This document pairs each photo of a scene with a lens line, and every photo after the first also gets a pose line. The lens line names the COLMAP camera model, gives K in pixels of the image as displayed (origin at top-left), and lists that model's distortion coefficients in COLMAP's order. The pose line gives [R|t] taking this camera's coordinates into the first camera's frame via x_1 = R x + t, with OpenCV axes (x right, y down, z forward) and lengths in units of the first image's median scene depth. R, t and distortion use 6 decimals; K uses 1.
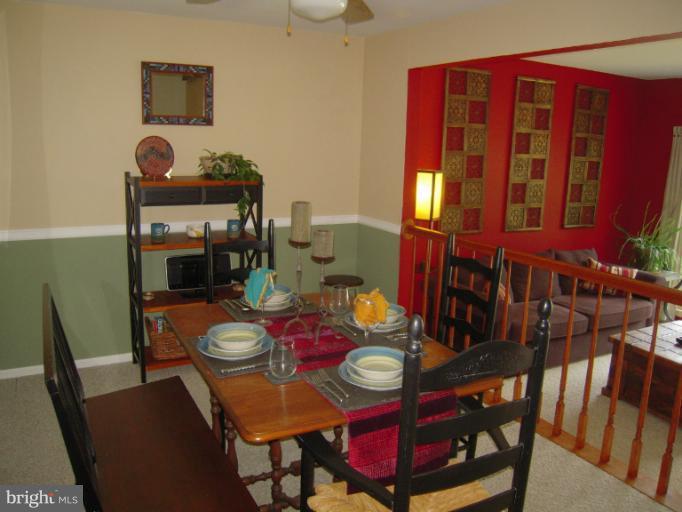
lens RADIAL K [[569.2, 0, 341.0], [0, 569.2, 256.0], [0, 0, 1]] dist [-0.104203, 0.020066]
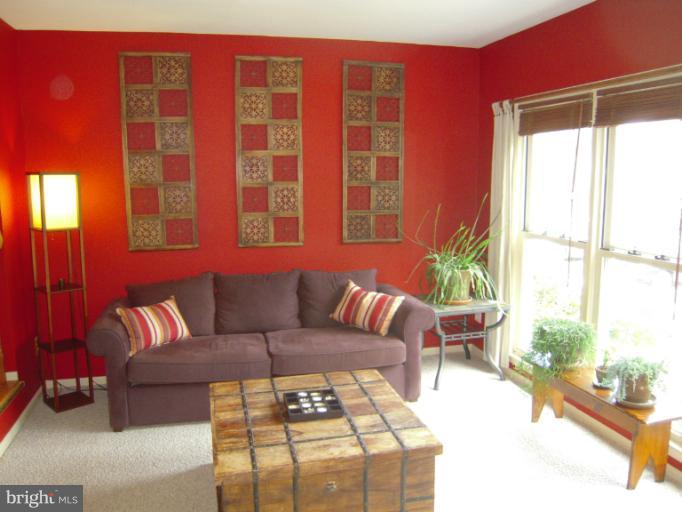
lens RADIAL K [[569.2, 0, 341.0], [0, 569.2, 256.0], [0, 0, 1]] dist [-0.104203, 0.020066]
pose [[0.967465, 0.004202, -0.252970, 0.642881], [-0.015877, 0.998900, -0.044128, 0.003327], [0.252506, 0.046709, 0.966467, 0.250690]]
